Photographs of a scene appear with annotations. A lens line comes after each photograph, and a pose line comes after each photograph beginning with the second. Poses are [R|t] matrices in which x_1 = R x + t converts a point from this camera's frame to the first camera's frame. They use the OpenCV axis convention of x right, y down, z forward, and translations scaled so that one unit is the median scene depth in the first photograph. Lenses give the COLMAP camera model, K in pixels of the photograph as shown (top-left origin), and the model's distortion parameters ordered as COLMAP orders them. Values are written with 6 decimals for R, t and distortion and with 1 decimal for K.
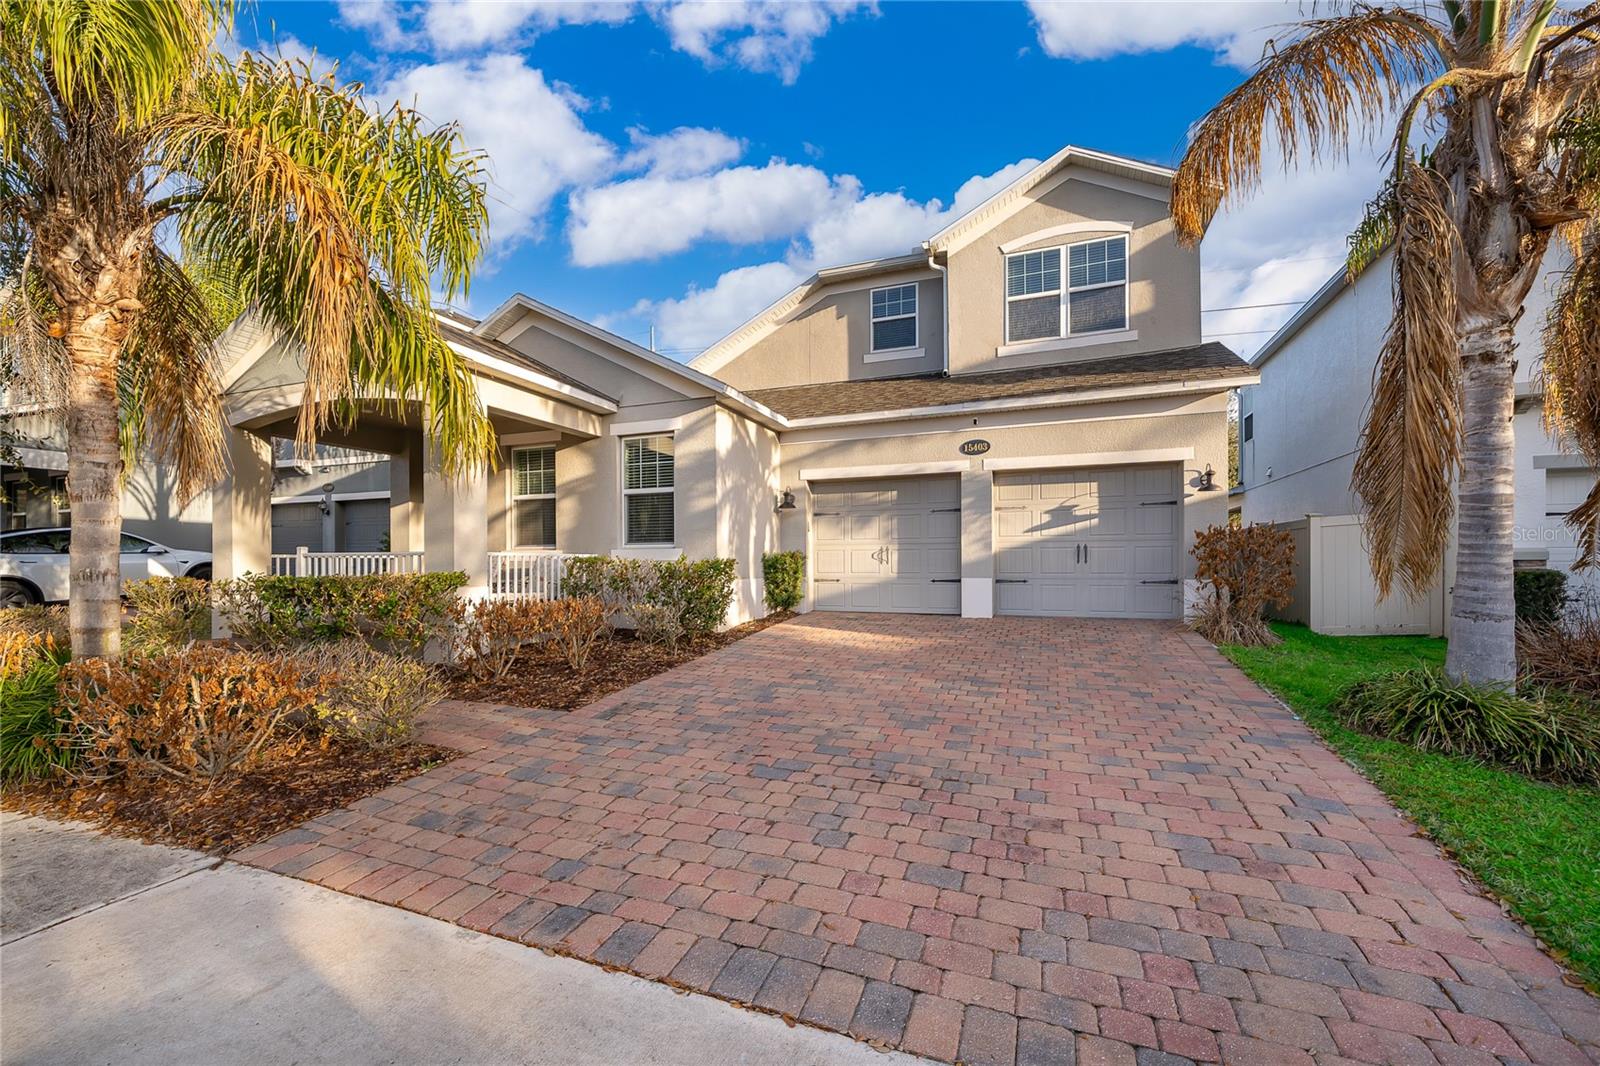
lens RADIAL K [[651.9, 0, 806.7], [0, 651.9, 567.2], [0, 0, 1]] dist [-0.003896, -0.000346]
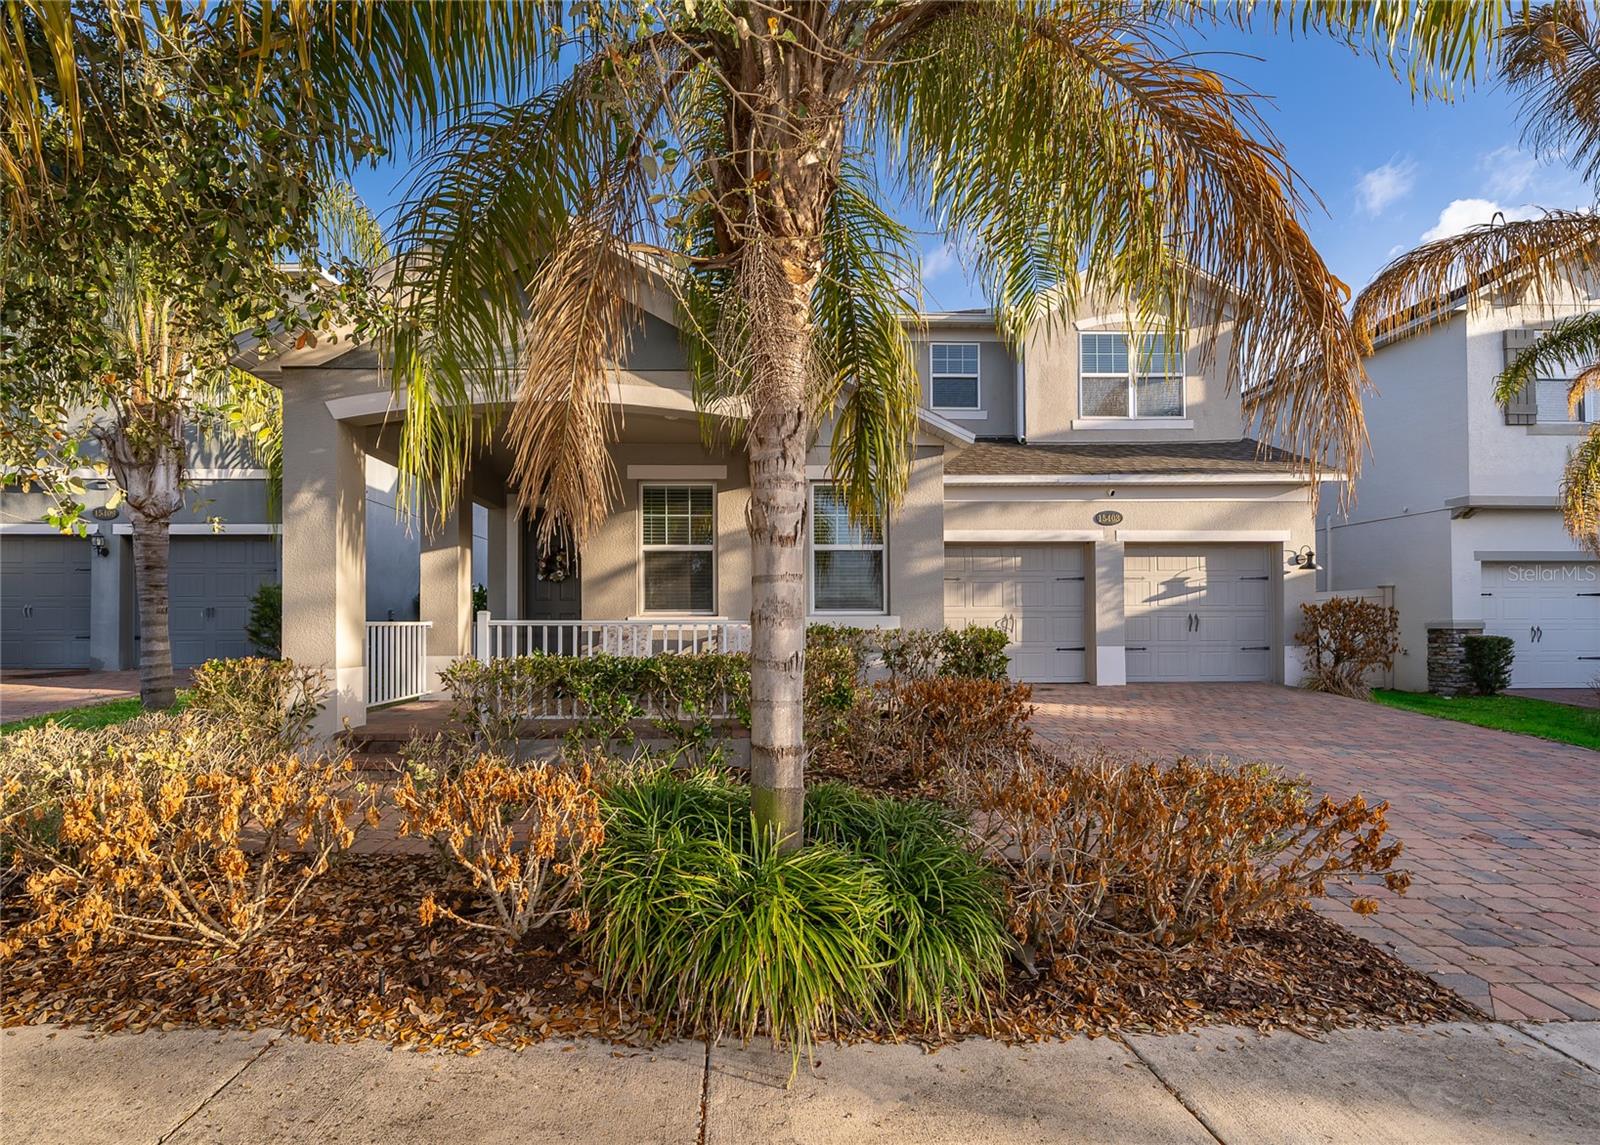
lens RADIAL K [[713.2, 0, 753.8], [0, 713.2, 621.9], [0, 0, 1]] dist [-0.003340, -0.000515]
pose [[0.925712, 0.002948, 0.378218, -0.674100], [0.001133, 0.999944, -0.010566, -0.009887], [-0.378227, 0.010210, 0.925656, 0.175805]]
